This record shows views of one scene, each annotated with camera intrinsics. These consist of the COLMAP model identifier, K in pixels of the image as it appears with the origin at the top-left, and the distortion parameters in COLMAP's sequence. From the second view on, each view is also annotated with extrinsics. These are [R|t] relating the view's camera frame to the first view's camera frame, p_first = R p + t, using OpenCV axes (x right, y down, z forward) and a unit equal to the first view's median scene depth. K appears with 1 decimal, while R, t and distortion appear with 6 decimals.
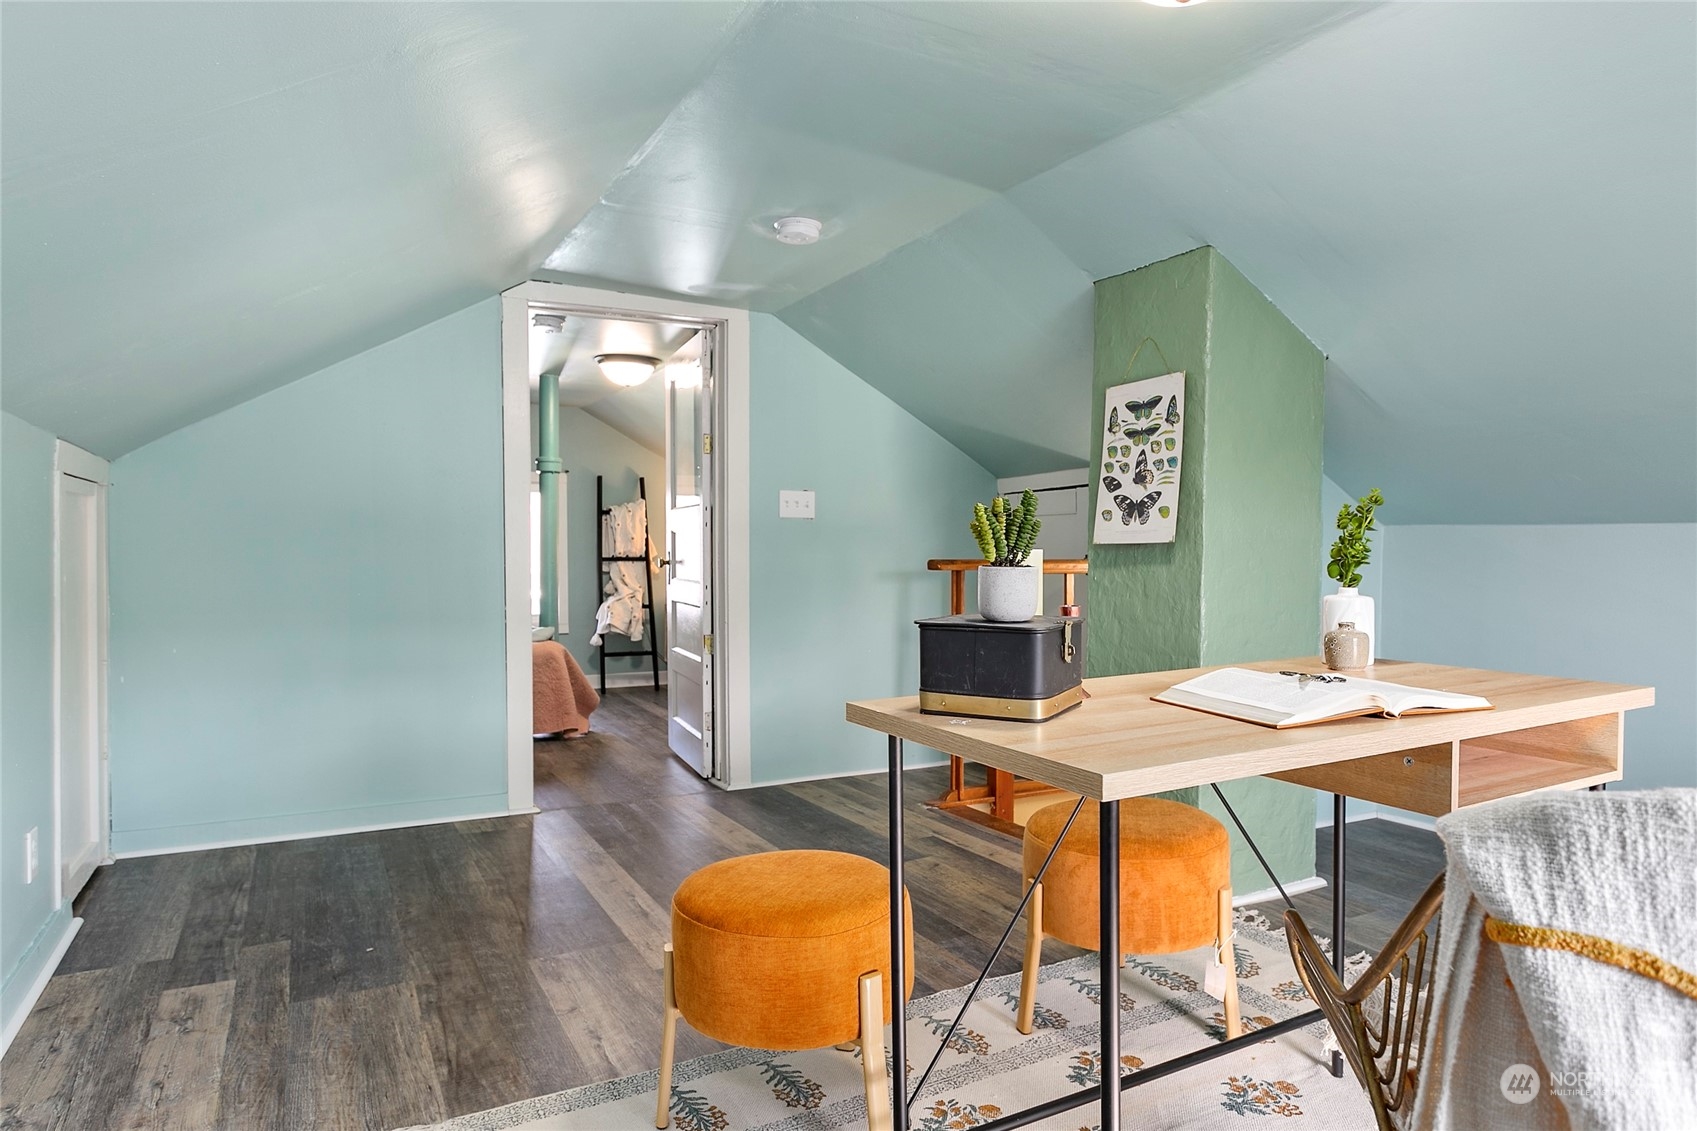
lens RADIAL K [[1018.1, 0, 853.6], [0, 1018.1, 571.4], [0, 0, 1]] dist [-0.014995, 0.000238]
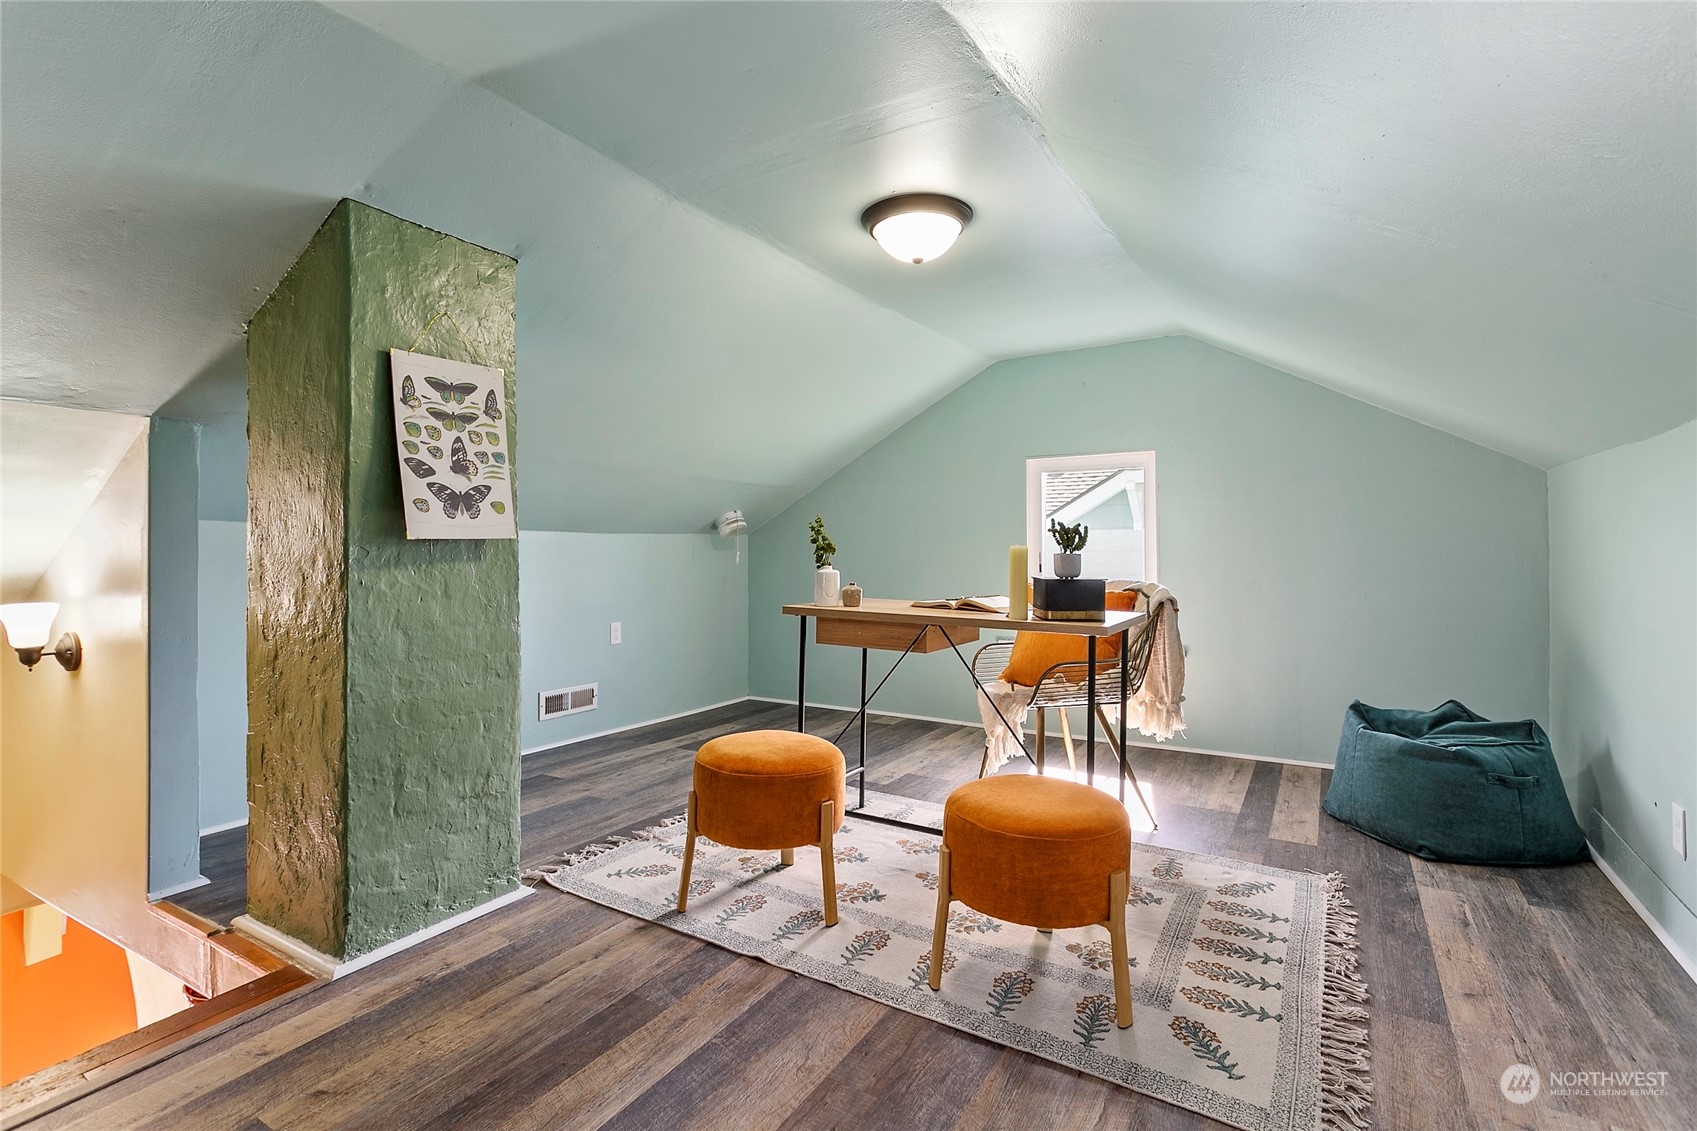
lens RADIAL K [[811.8, 0, 845.1], [0, 811.8, 525.2], [0, 0, 1]] dist [0.000243, -0.000949]
pose [[-0.511932, 0.019539, 0.858804, -0.500803], [0.014621, 0.999795, -0.014032, -0.023866], [-0.858902, 0.005373, -0.512112, 1.036540]]
